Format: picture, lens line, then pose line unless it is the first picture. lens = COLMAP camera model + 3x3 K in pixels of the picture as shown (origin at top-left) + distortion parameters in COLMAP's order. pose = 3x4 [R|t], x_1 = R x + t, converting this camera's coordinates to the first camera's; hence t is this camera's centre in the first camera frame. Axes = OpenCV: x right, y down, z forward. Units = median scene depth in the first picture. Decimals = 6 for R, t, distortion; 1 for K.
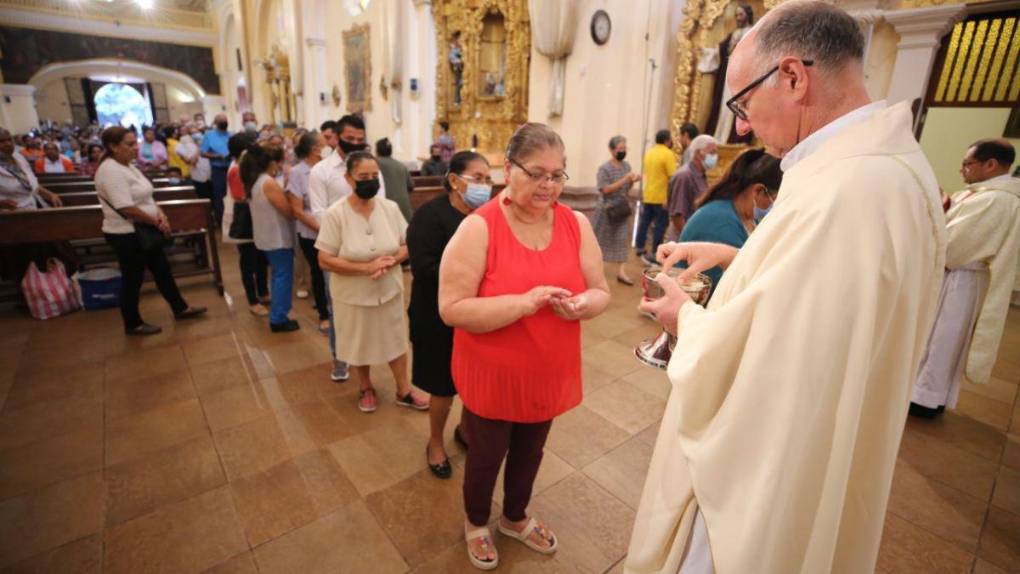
lens RADIAL K [[463.2, 0, 505.3], [0, 463.2, 280.6], [0, 0, 1]] dist [-0.044401, 0.011345]
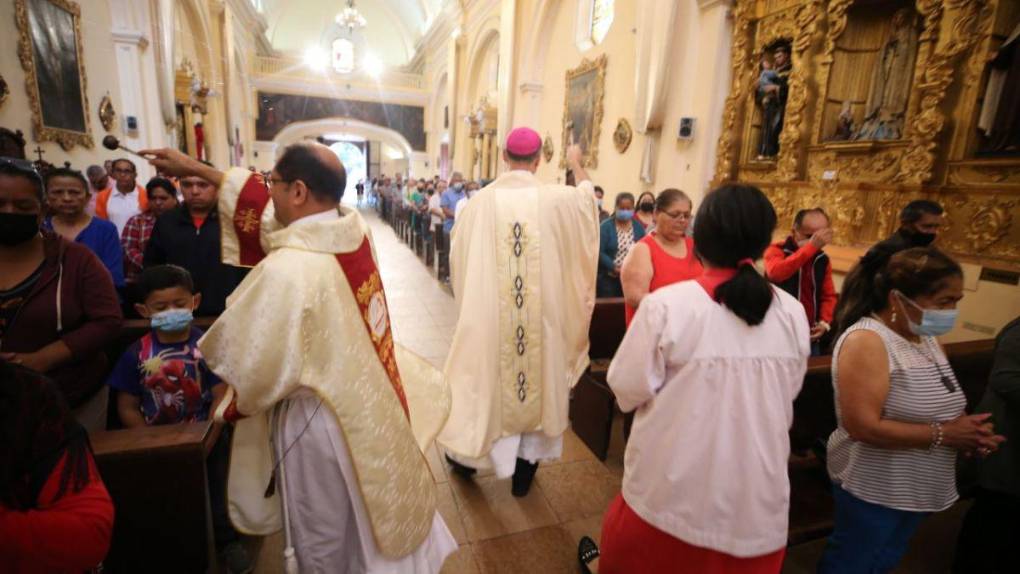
lens RADIAL K [[463.2, 0, 505.3], [0, 463.2, 280.6], [0, 0, 1]] dist [-0.044401, 0.011345]
pose [[0.933407, 0.088429, -0.347752, -0.103899], [-0.129930, 0.986683, -0.097847, -0.063643], [0.334469, 0.136514, 0.932467, 0.184839]]
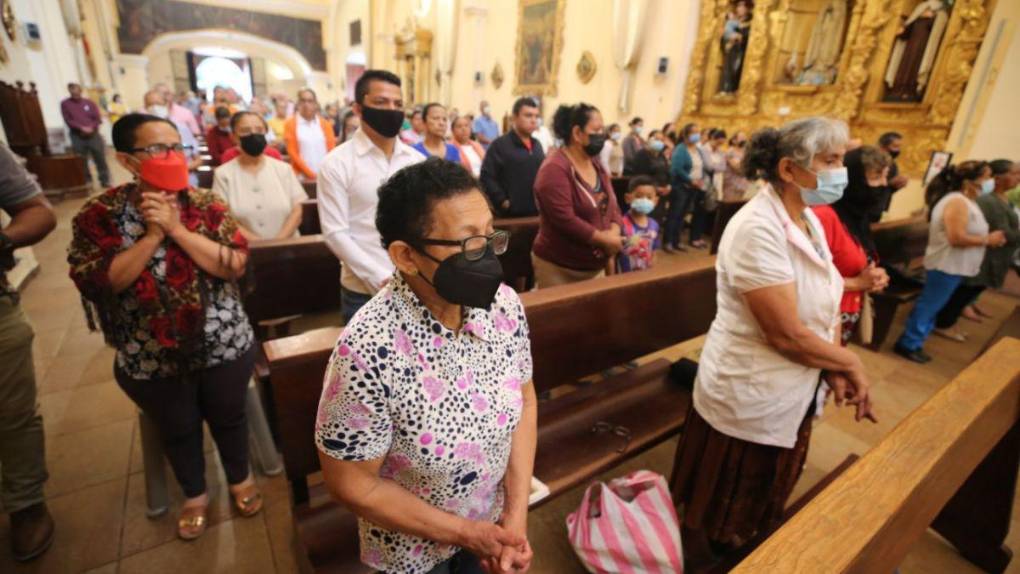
lens RADIAL K [[463.2, 0, 505.3], [0, 463.2, 280.6], [0, 0, 1]] dist [-0.044401, 0.011345]
pose [[0.994200, 0.062687, -0.087385, -0.199639], [-0.060243, 0.997723, 0.030334, -0.039839], [0.089087, -0.024894, 0.995713, 0.110172]]
